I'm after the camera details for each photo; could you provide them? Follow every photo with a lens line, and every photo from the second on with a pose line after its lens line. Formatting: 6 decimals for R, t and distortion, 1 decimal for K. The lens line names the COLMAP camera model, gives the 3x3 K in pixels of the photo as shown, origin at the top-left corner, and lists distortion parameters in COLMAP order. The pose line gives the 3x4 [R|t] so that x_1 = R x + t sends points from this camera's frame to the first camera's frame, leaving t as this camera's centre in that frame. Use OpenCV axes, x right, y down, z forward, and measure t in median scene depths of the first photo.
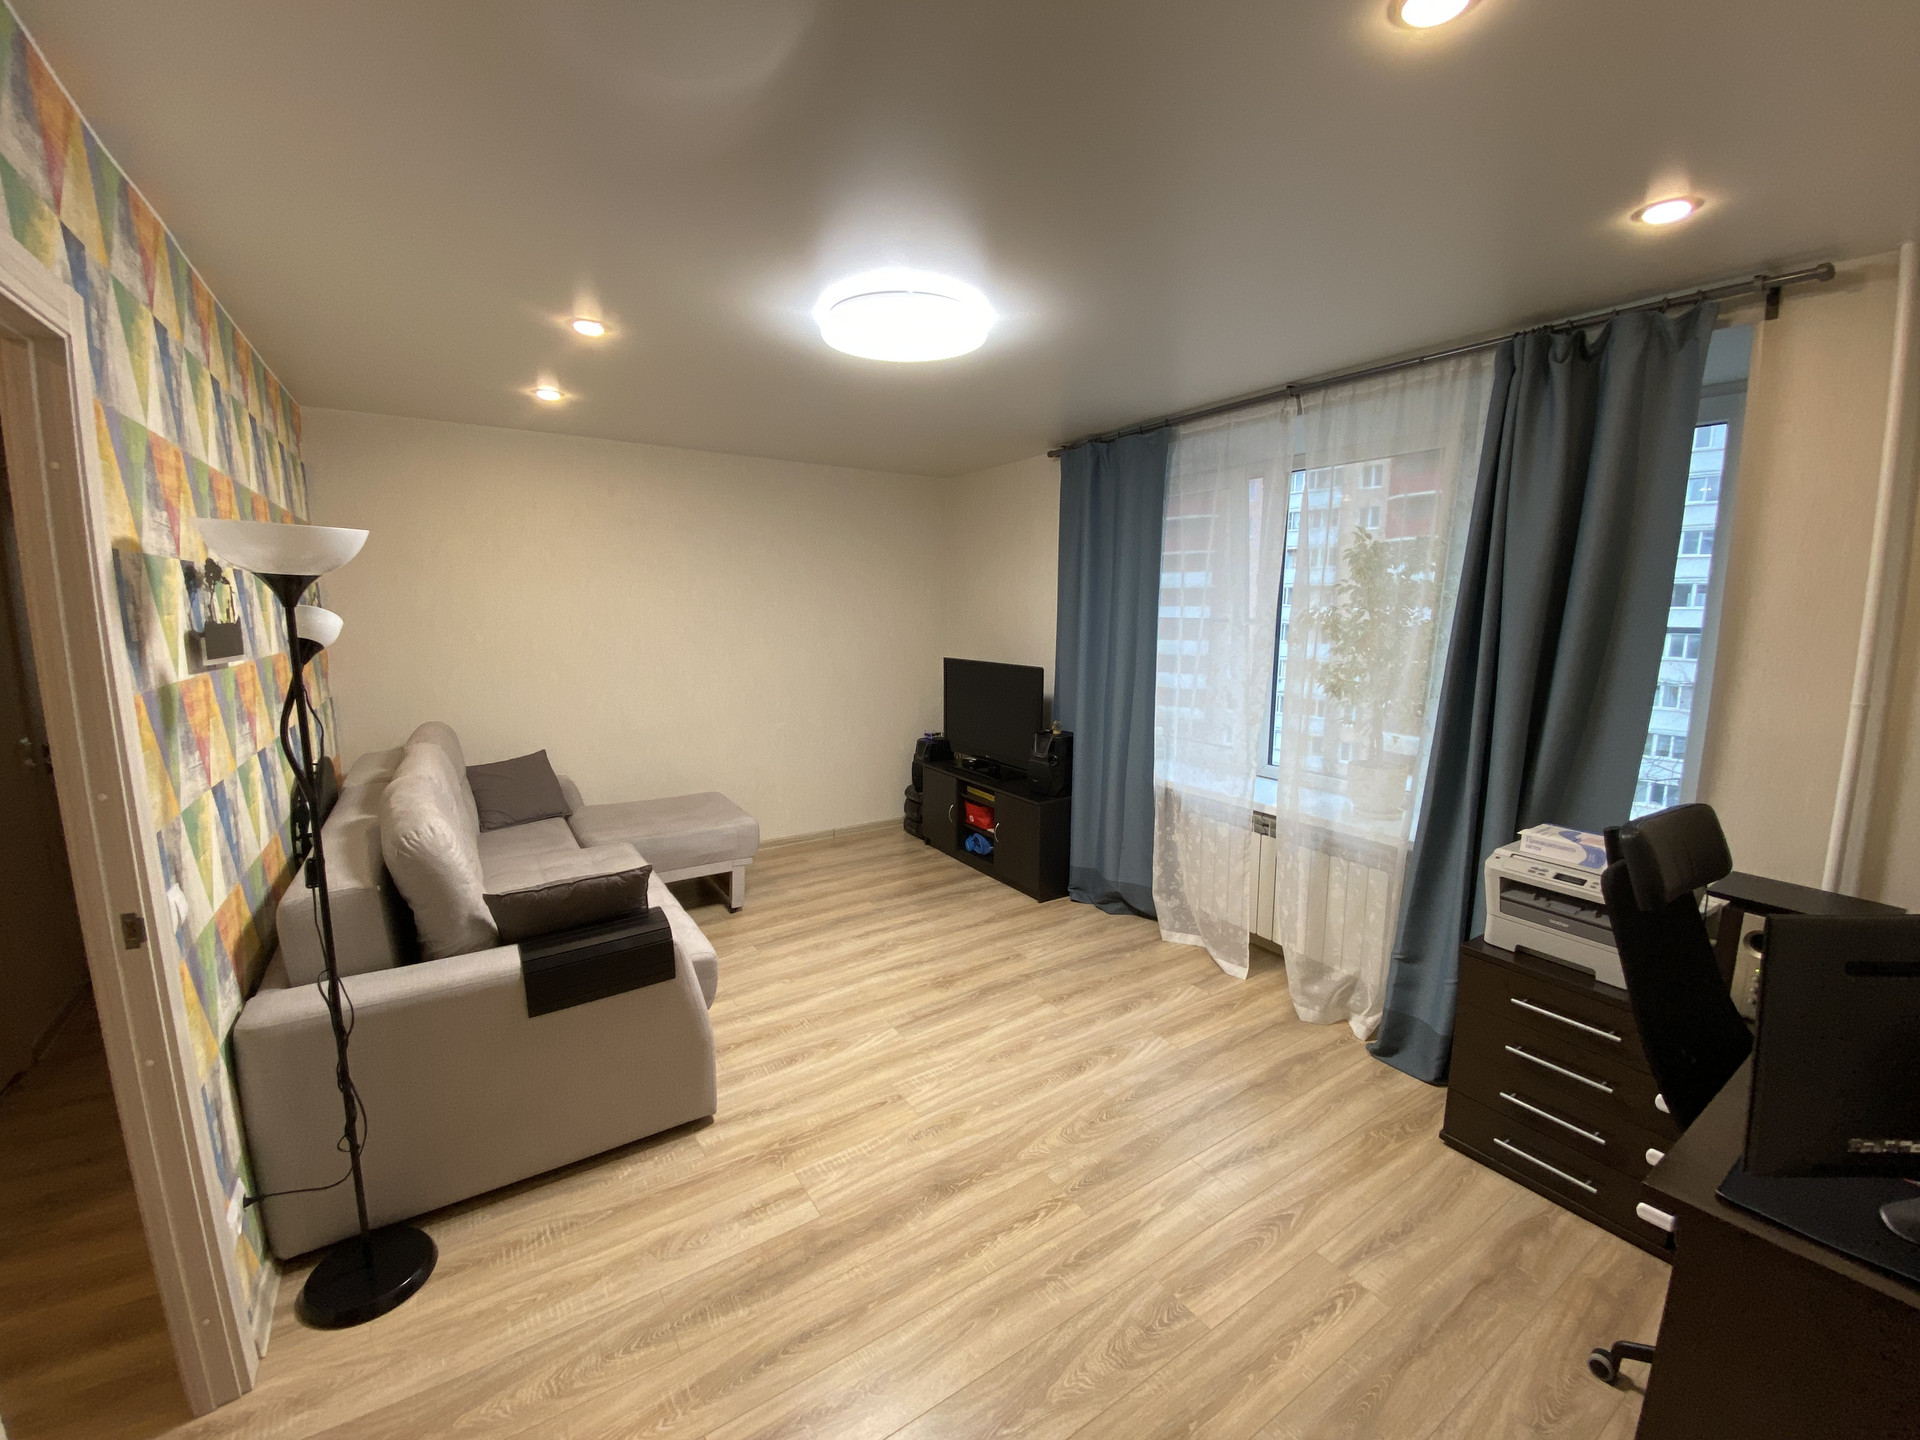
lens RADIAL K [[759.5, 0, 967.6], [0, 759.5, 714.8], [0, 0, 1]] dist [-0.000489, -0.015640]
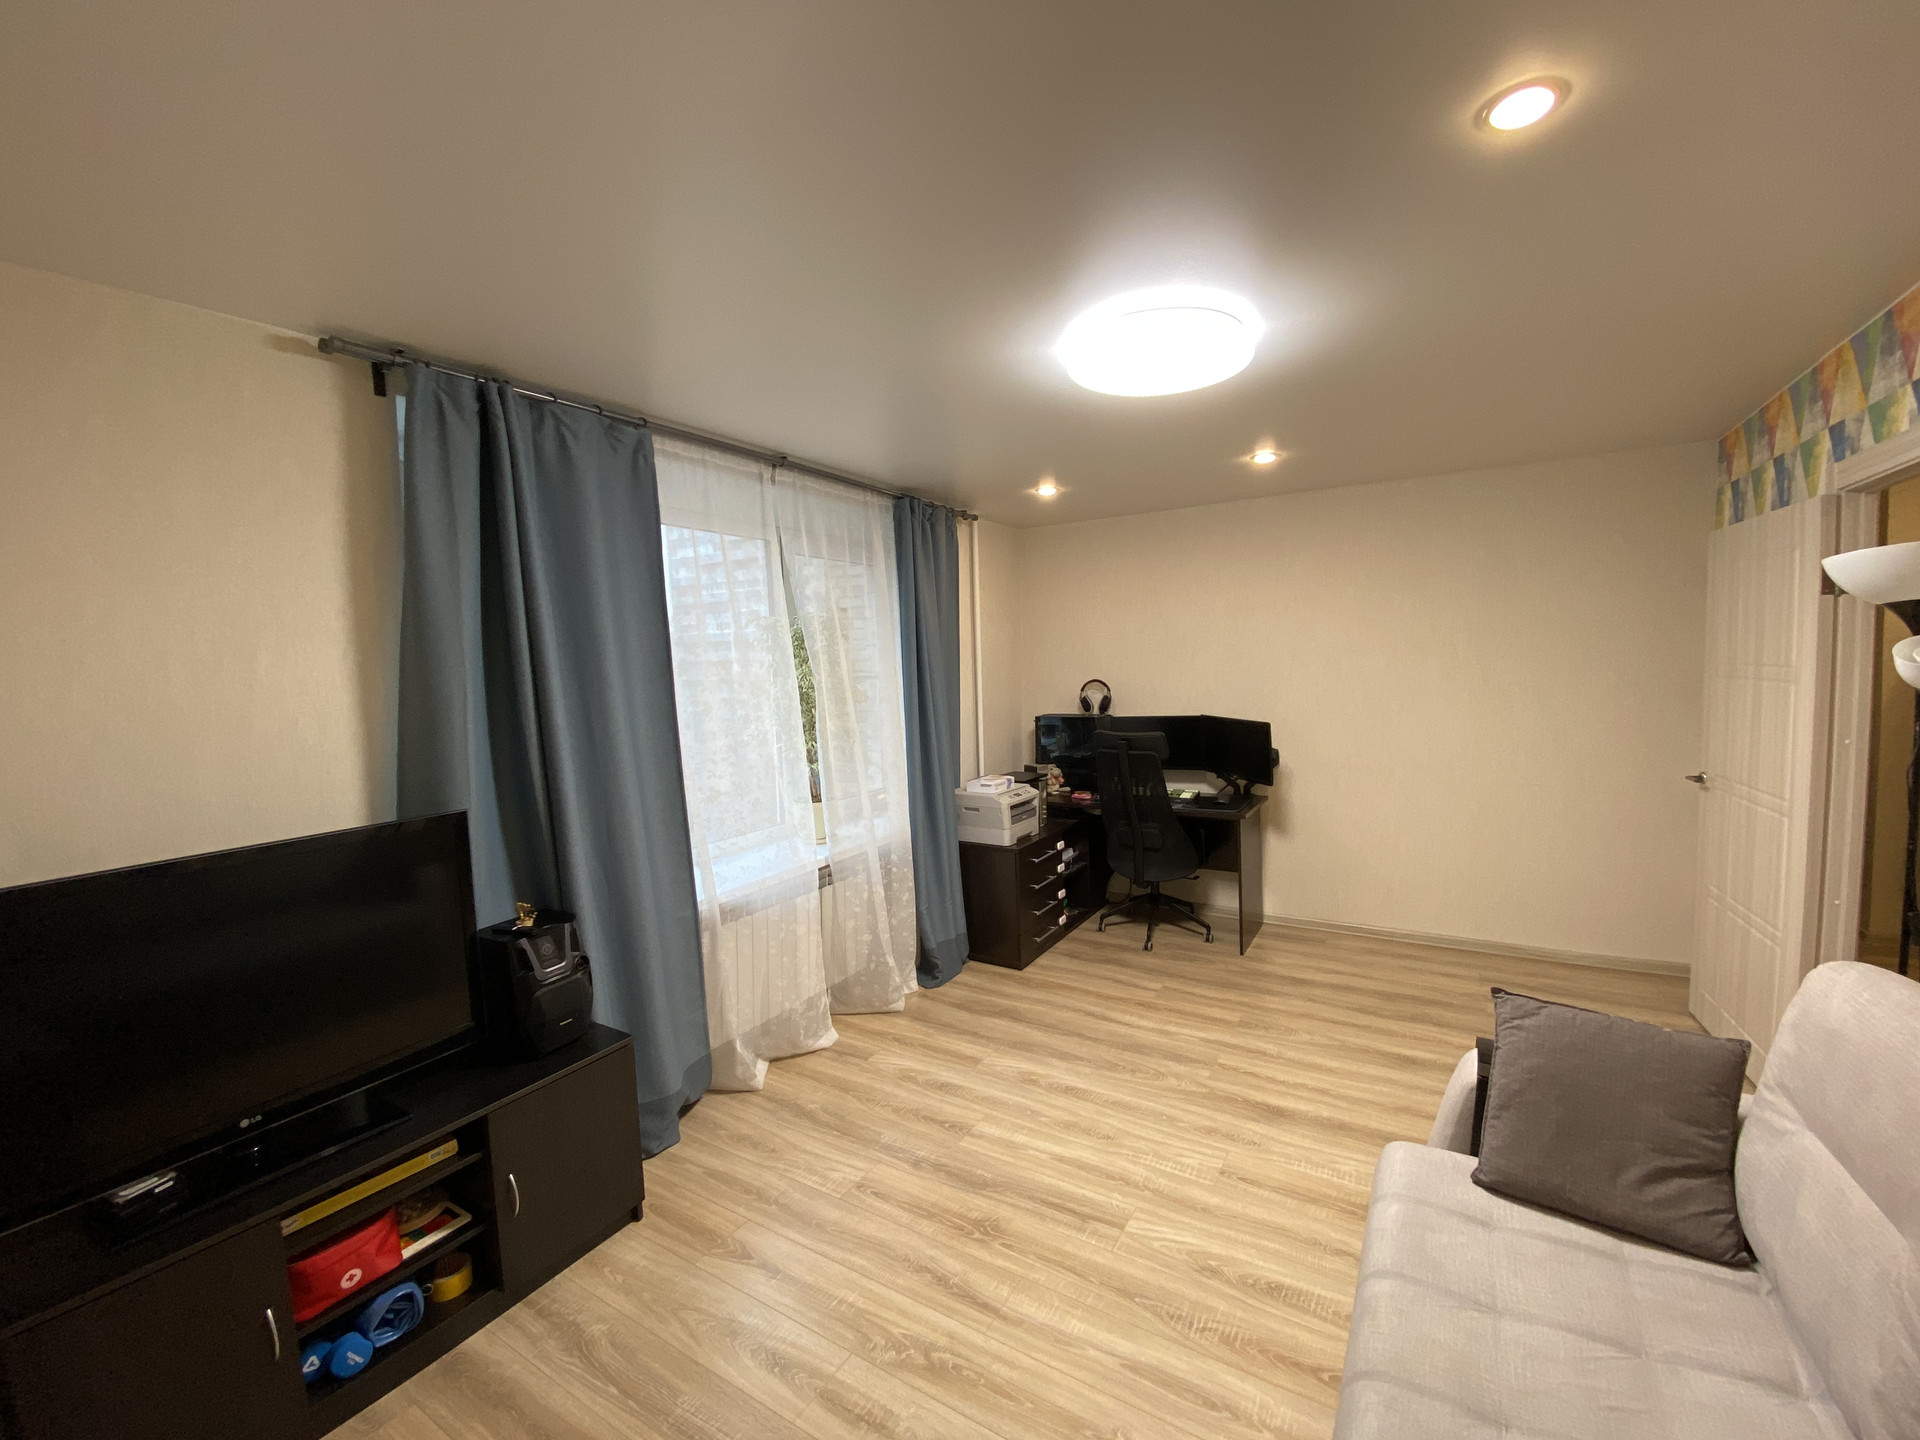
lens RADIAL K [[759.5, 0, 967.6], [0, 759.5, 714.8], [0, 0, 1]] dist [-0.000489, -0.015640]
pose [[-0.407107, -0.055216, 0.911710, -0.702036], [0.170329, 0.976072, 0.135171, -0.205372], [-0.897358, 0.210320, -0.387961, 1.367318]]
